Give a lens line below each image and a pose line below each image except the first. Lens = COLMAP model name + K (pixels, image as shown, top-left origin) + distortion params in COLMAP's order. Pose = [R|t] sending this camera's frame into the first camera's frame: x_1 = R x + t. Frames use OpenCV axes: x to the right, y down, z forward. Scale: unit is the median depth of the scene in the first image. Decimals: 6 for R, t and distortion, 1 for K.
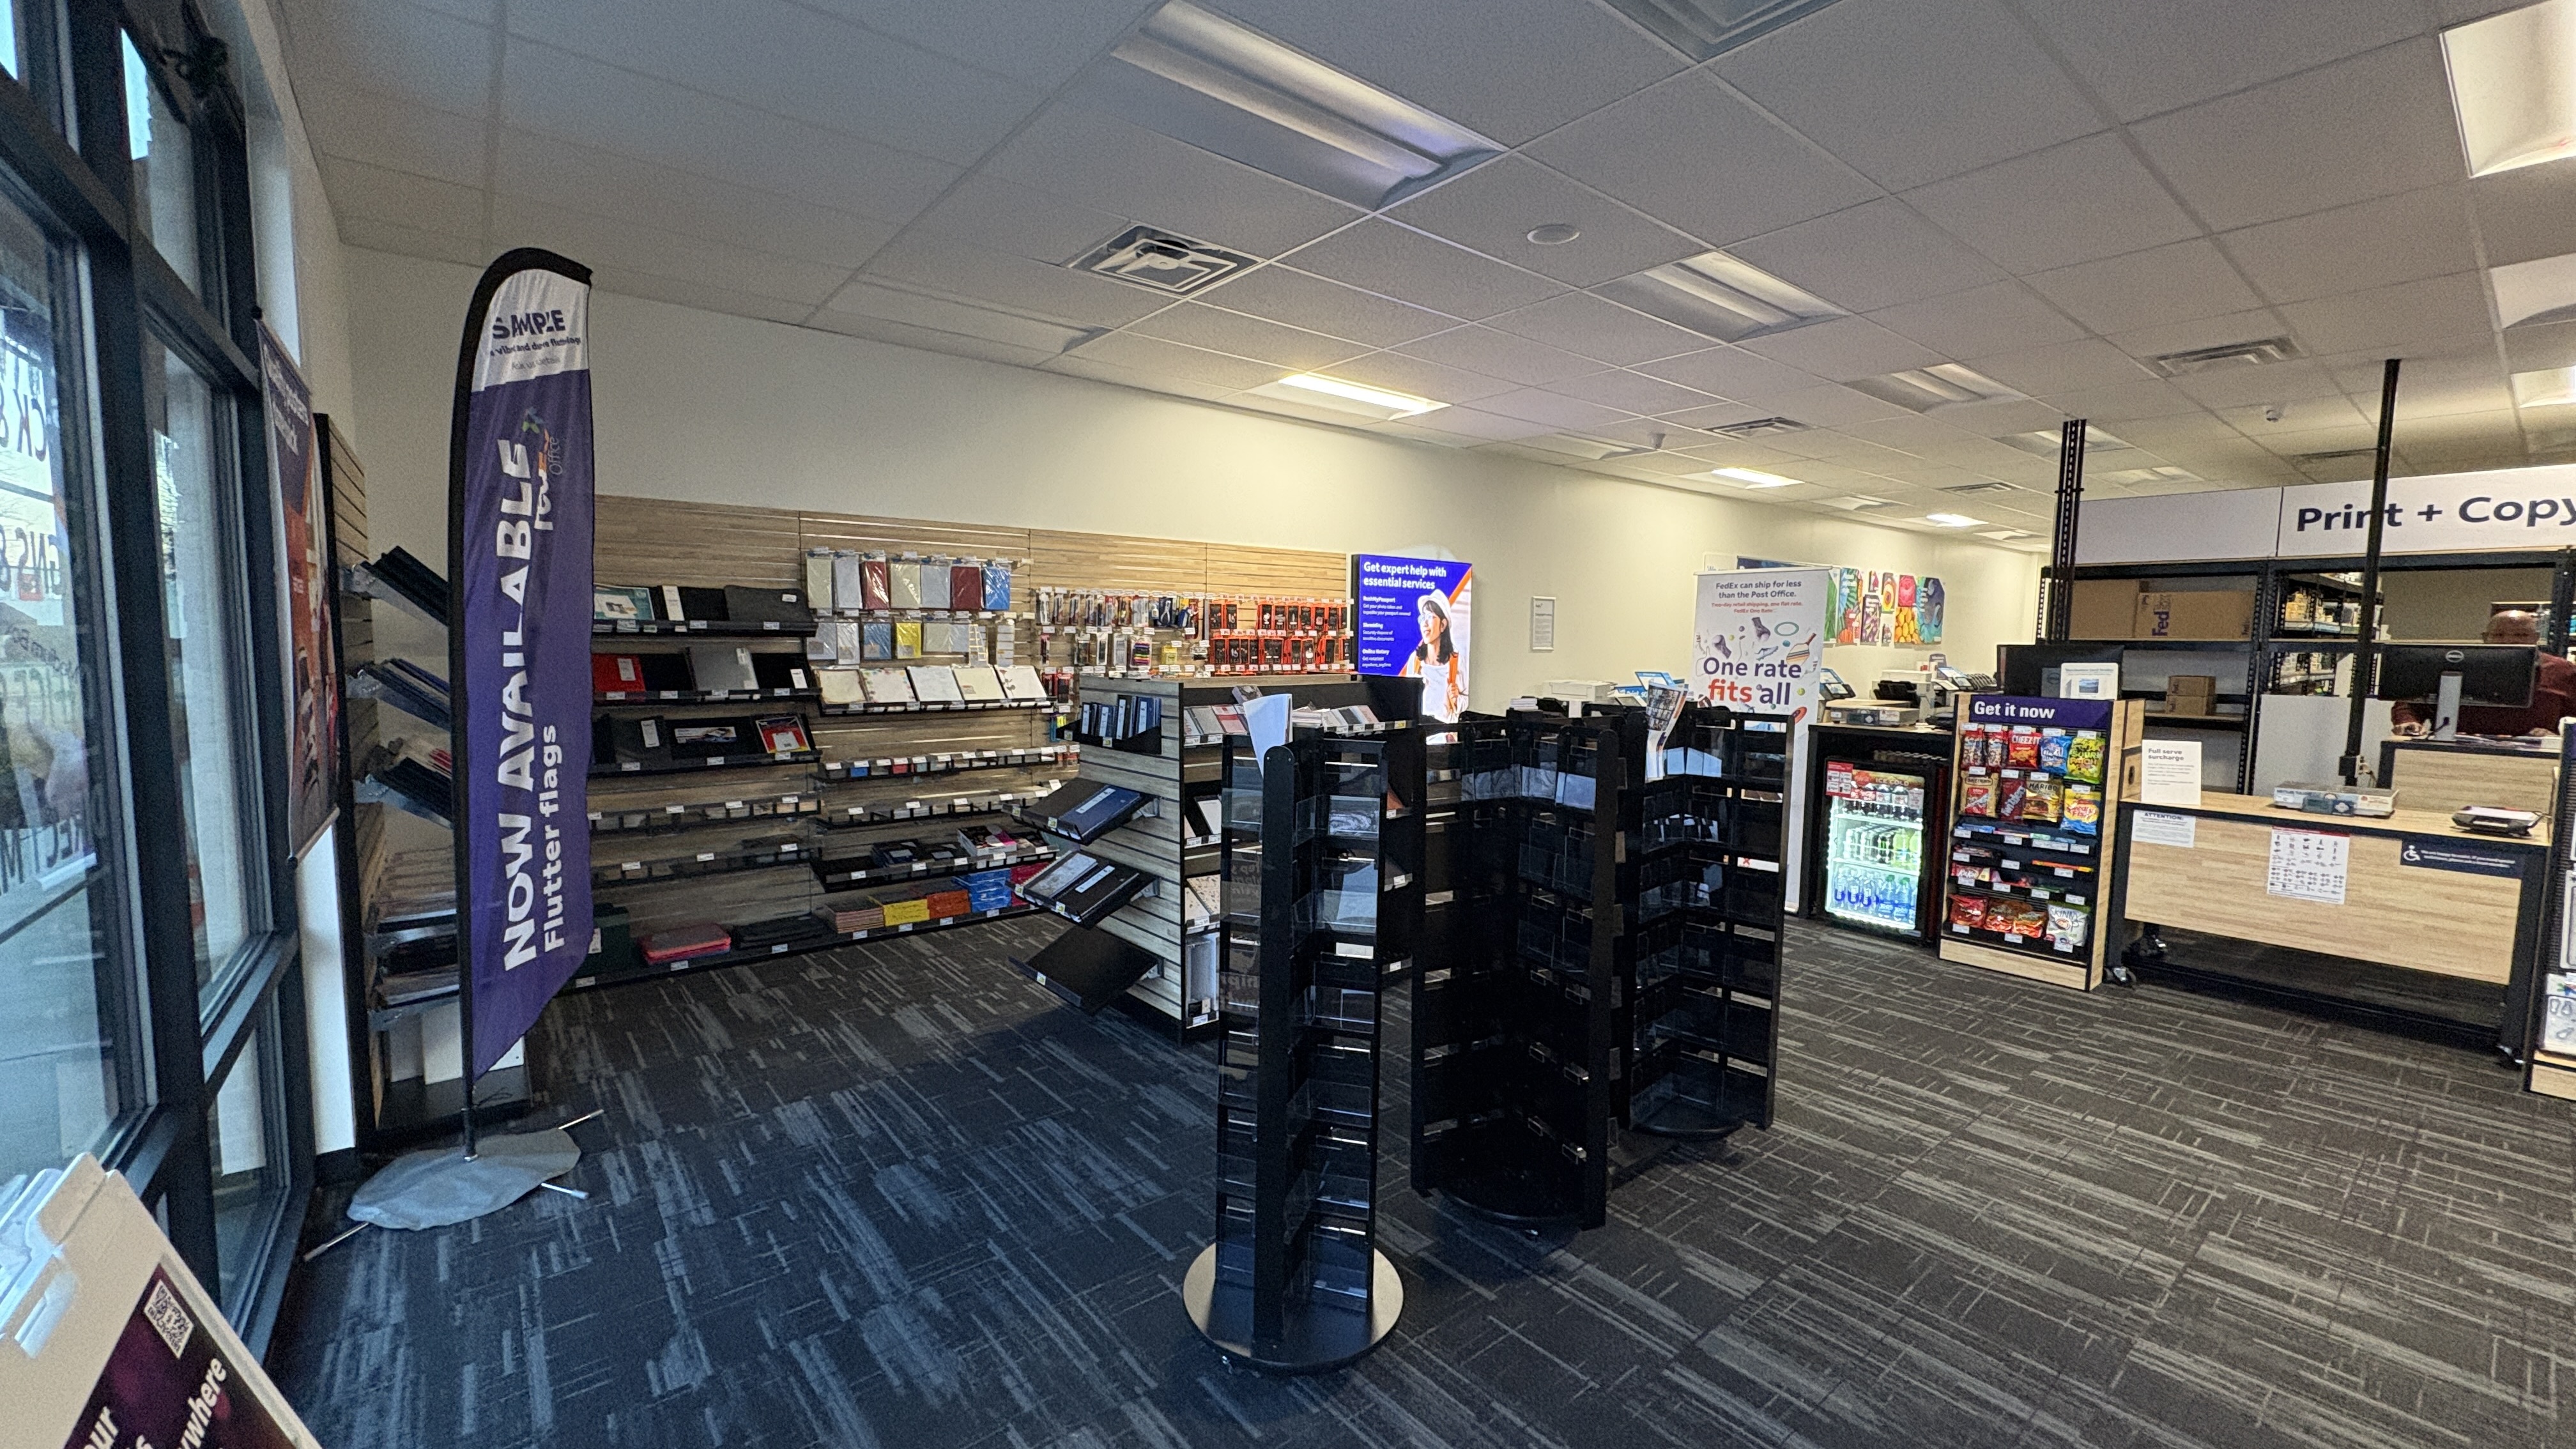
lens RADIAL K [[1023.8, 0, 1289.2], [0, 1023.8, 721.7], [0, 0, 1]] dist [0.000151, 0.000364]
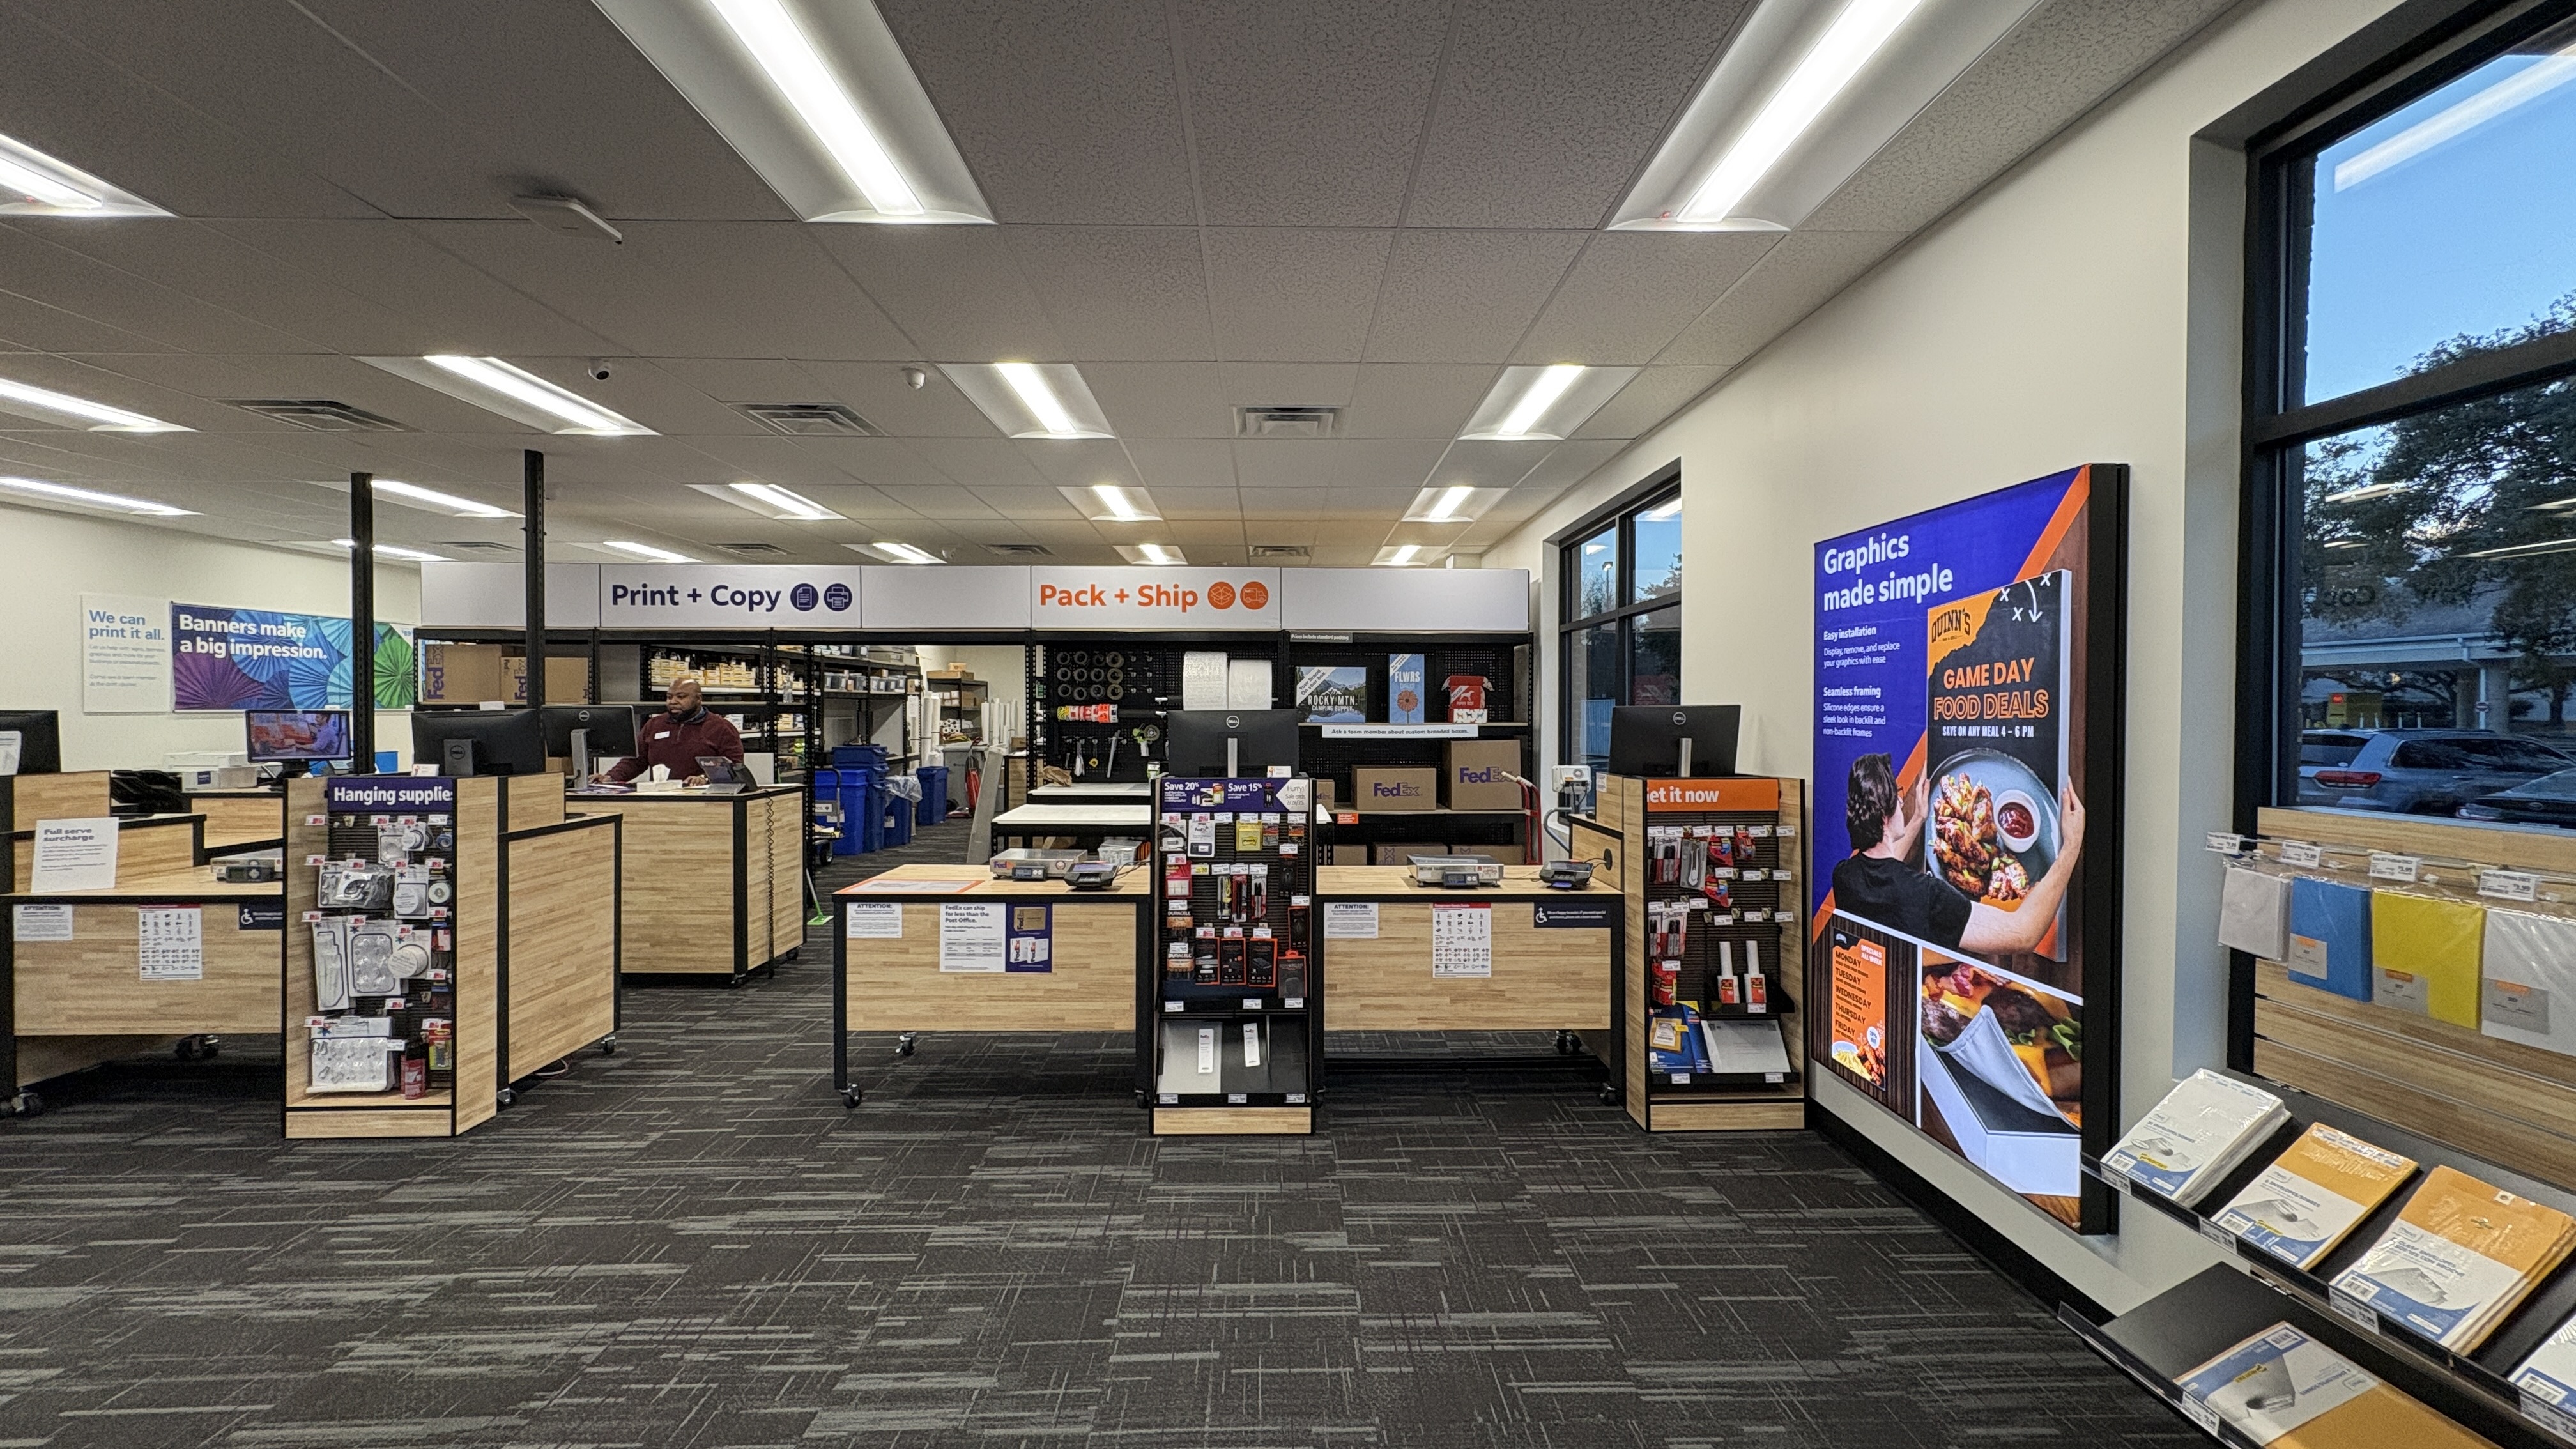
lens RADIAL K [[1023.8, 0, 1287.9], [0, 1023.8, 722.1], [0, 0, 1]] dist [0.000151, 0.000364]
pose [[0.610922, -0.021808, 0.791390, 0.766988], [0.073259, 0.996889, -0.029083, 0.036163], [-0.788294, 0.075744, 0.610619, -0.334486]]
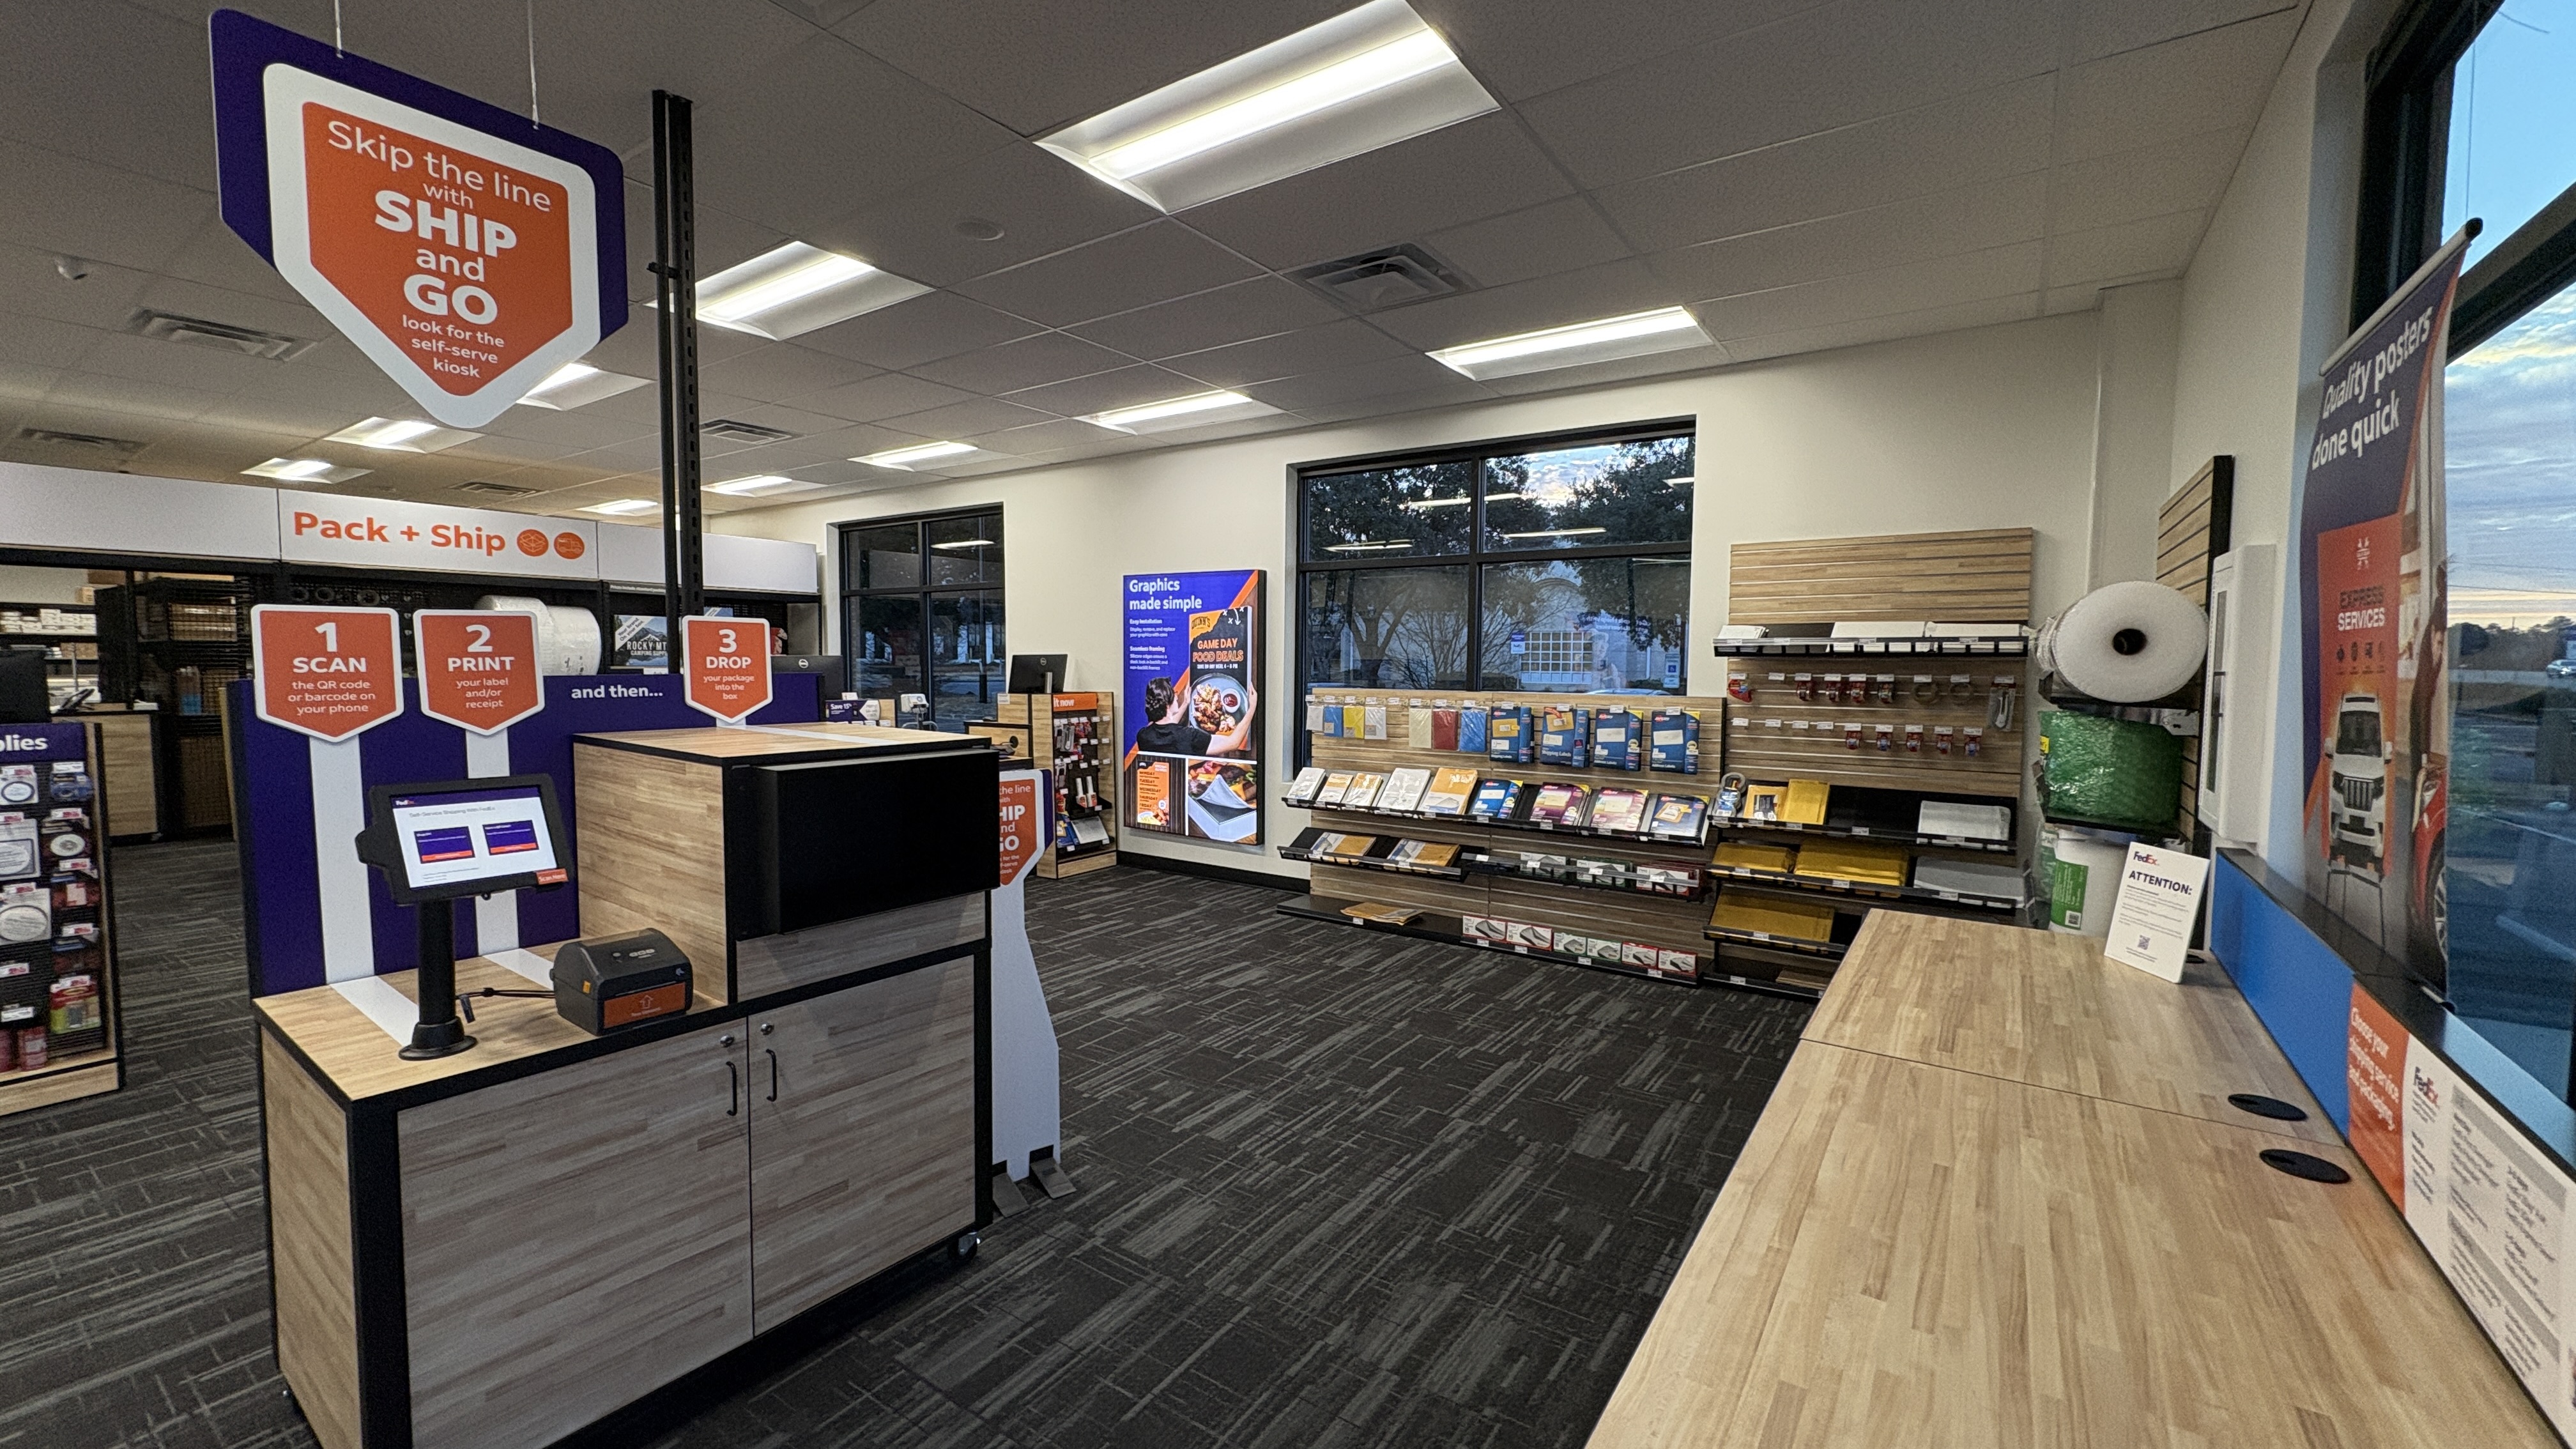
lens RADIAL K [[1023.8, 0, 1289.4], [0, 1023.8, 721.6], [0, 0, 1]] dist [0.000151, 0.000364]
pose [[-0.281137, -0.073146, 0.956876, 0.041097], [0.070528, 0.992820, 0.096615, -0.001814], [-0.957073, 0.094648, -0.273959, 0.015572]]
